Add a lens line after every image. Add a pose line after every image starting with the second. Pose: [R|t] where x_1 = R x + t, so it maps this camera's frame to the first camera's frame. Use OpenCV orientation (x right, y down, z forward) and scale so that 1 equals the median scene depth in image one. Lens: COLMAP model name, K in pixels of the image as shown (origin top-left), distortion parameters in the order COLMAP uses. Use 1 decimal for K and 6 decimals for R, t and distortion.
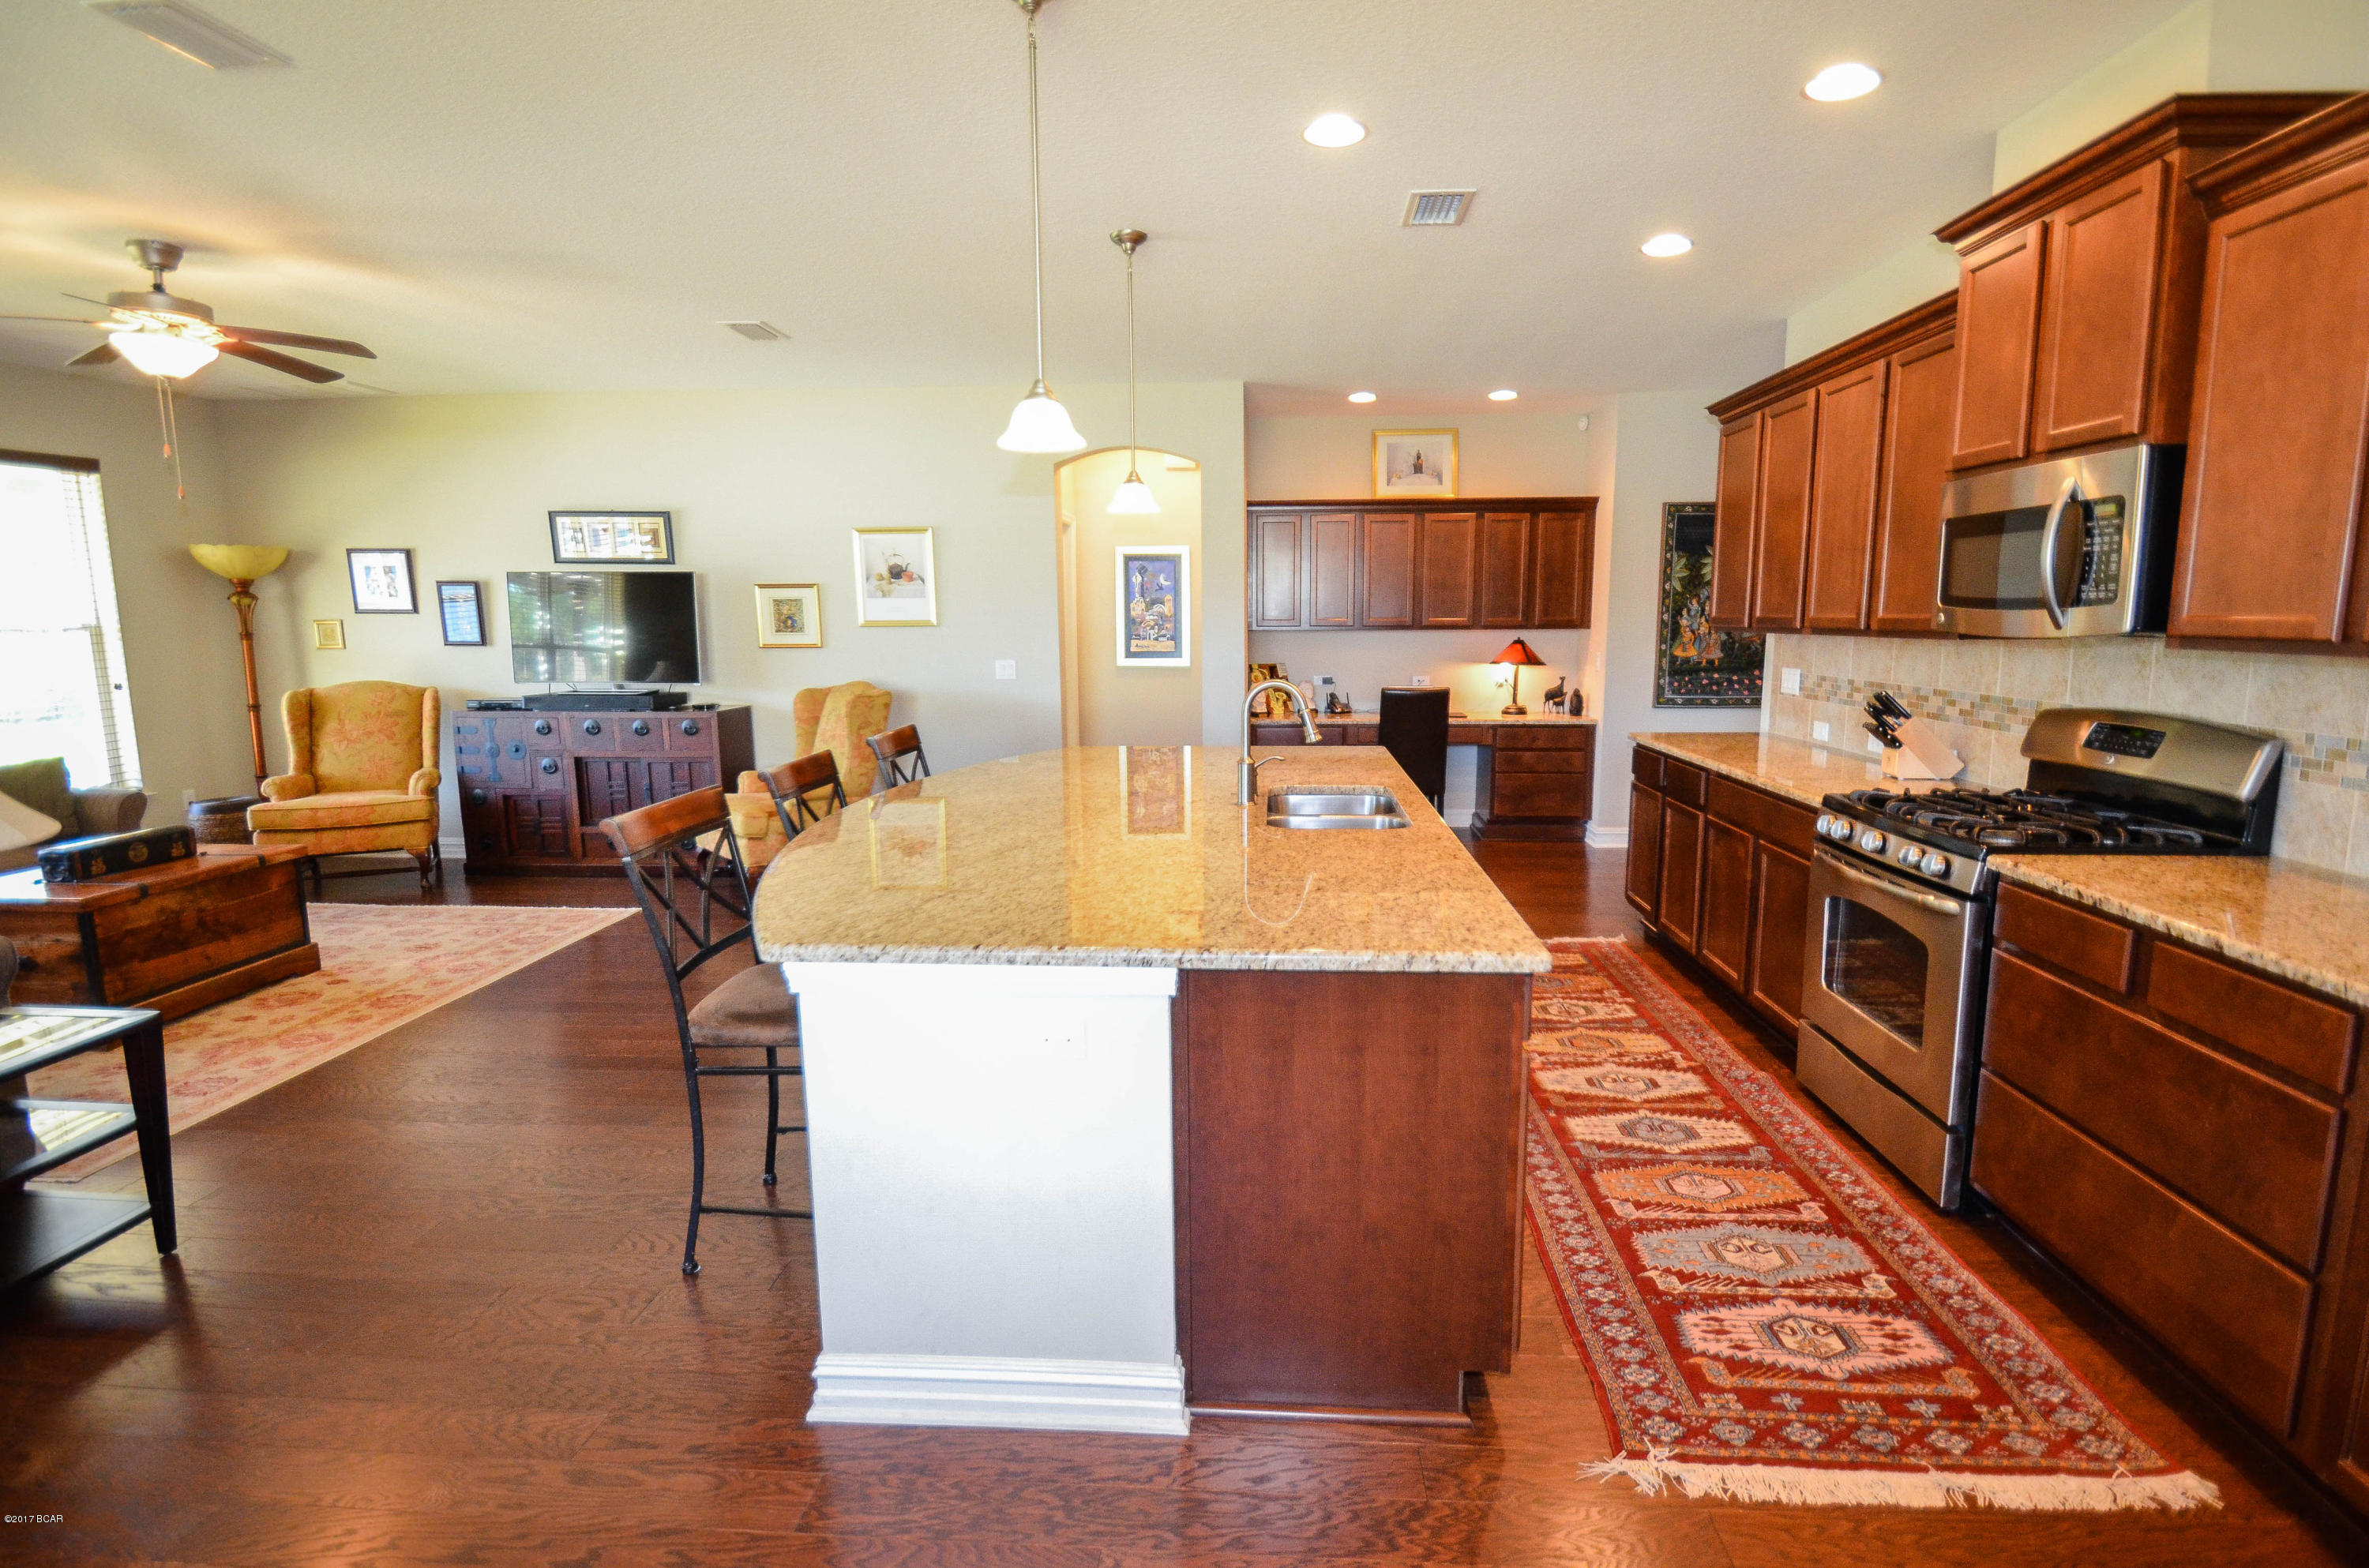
lens RADIAL K [[1102.0, 0, 1210.1], [0, 1102.0, 776.0], [0, 0, 1]] dist [0.010824, -0.014727]
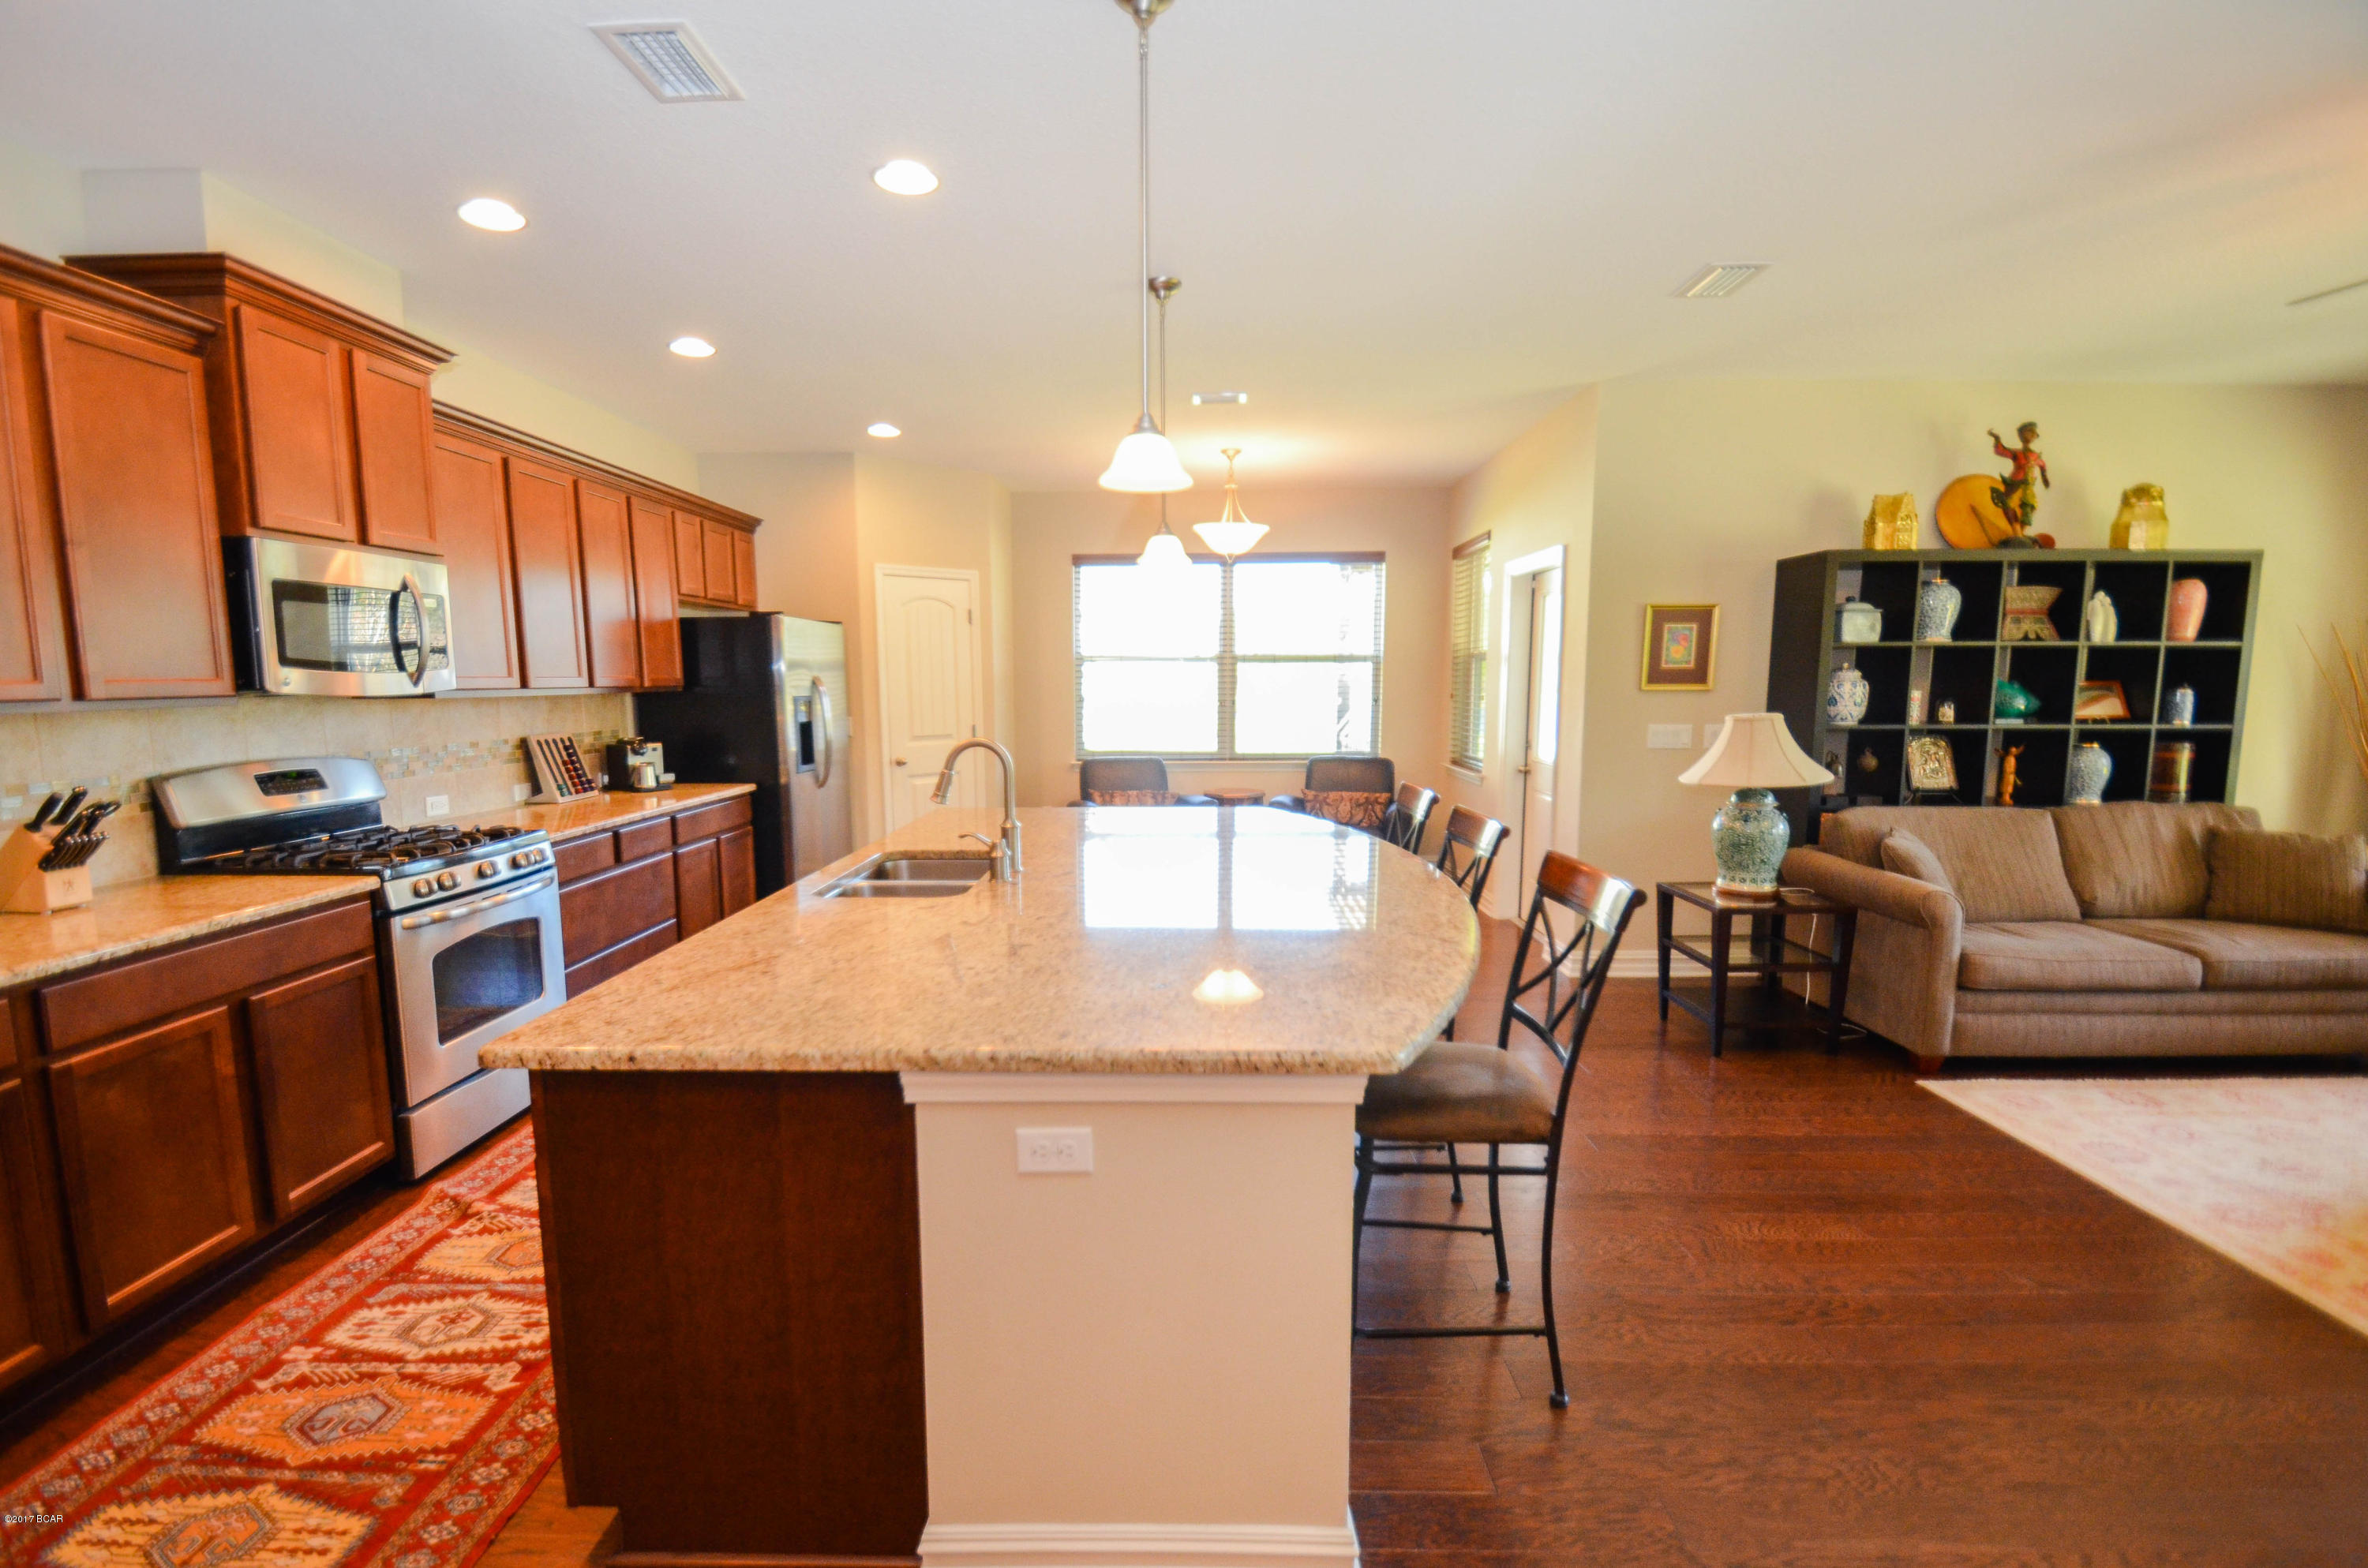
lens RADIAL K [[1049.1, 0, 1181.2], [0, 1049.1, 787.5], [0, 0, 1]] dist [-0.028091, -0.001645]
pose [[-0.997902, 0.022780, -0.060605, -0.051073], [0.007115, 0.968976, 0.247051, -0.217612], [0.064353, 0.246101, -0.967105, 1.571830]]
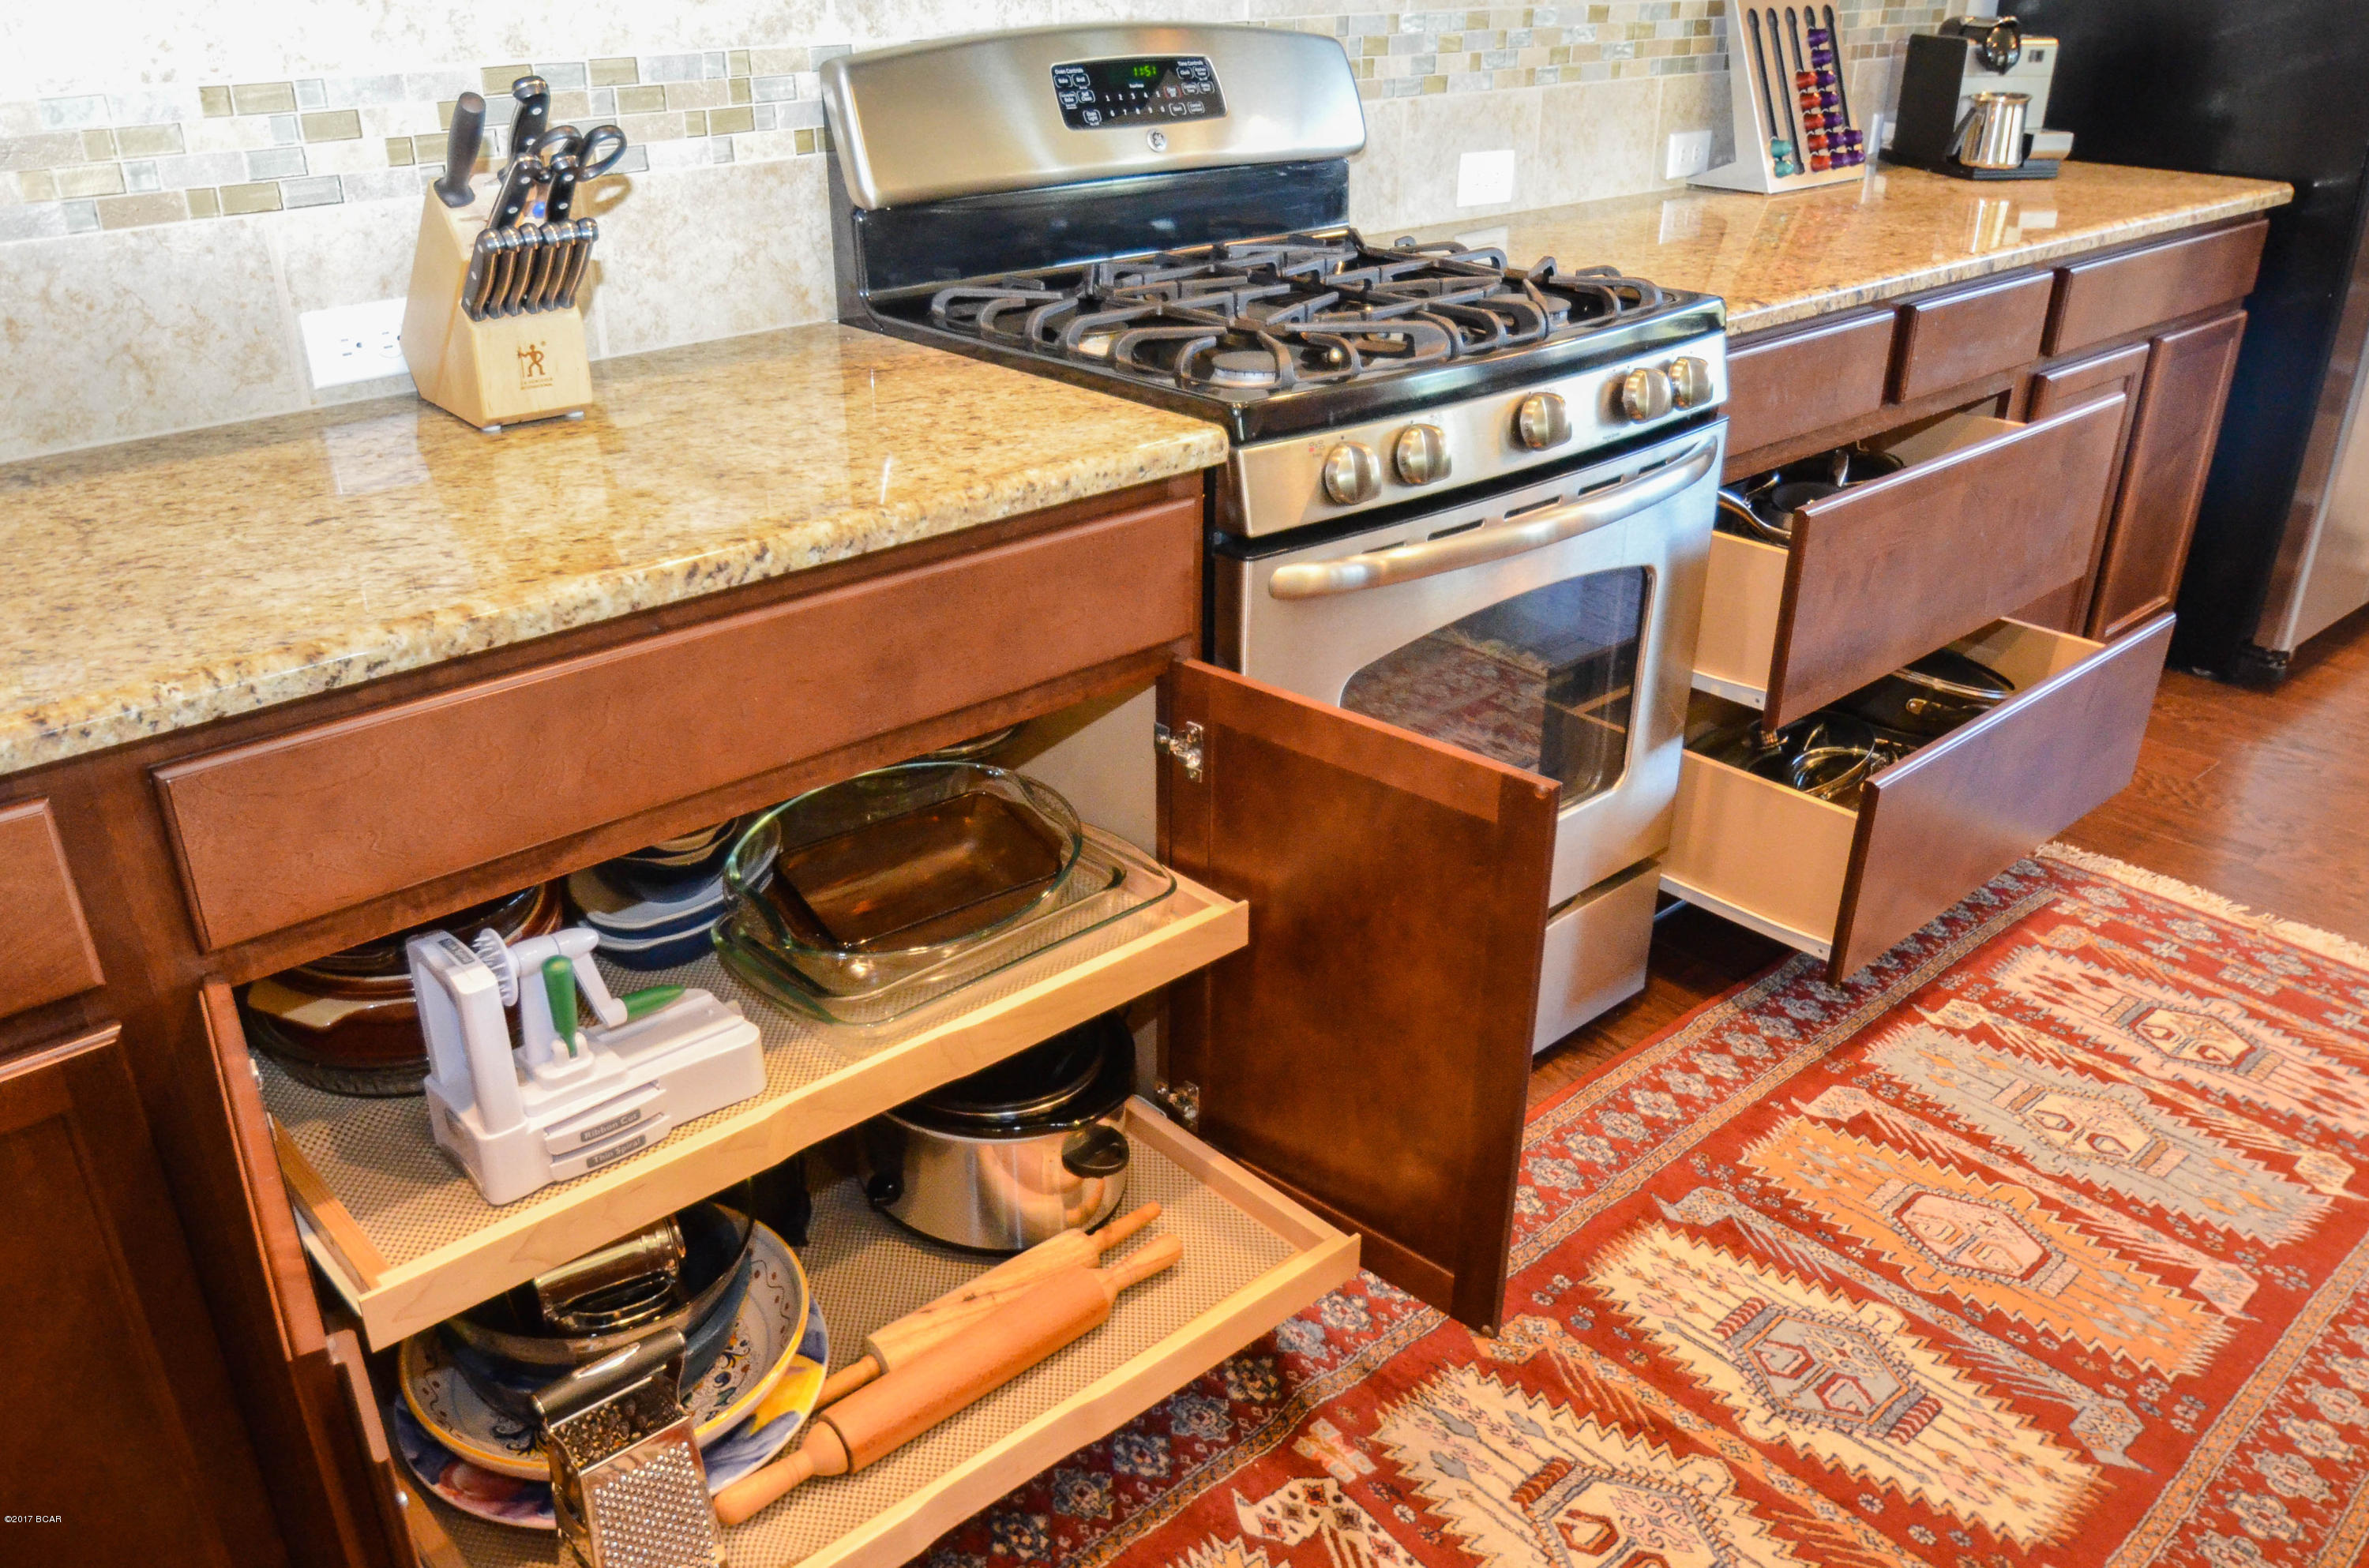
lens RADIAL K [[1808.3, 0, 1127.0], [0, 1808.3, 846.5], [0, 0, 1]] dist [-0.027286, -0.011068]
pose [[-0.700666, -0.310172, 0.642543, 0.197531], [0.119492, 0.836831, 0.534261, -0.122193], [-0.703413, 0.451117, -0.549276, 1.126902]]
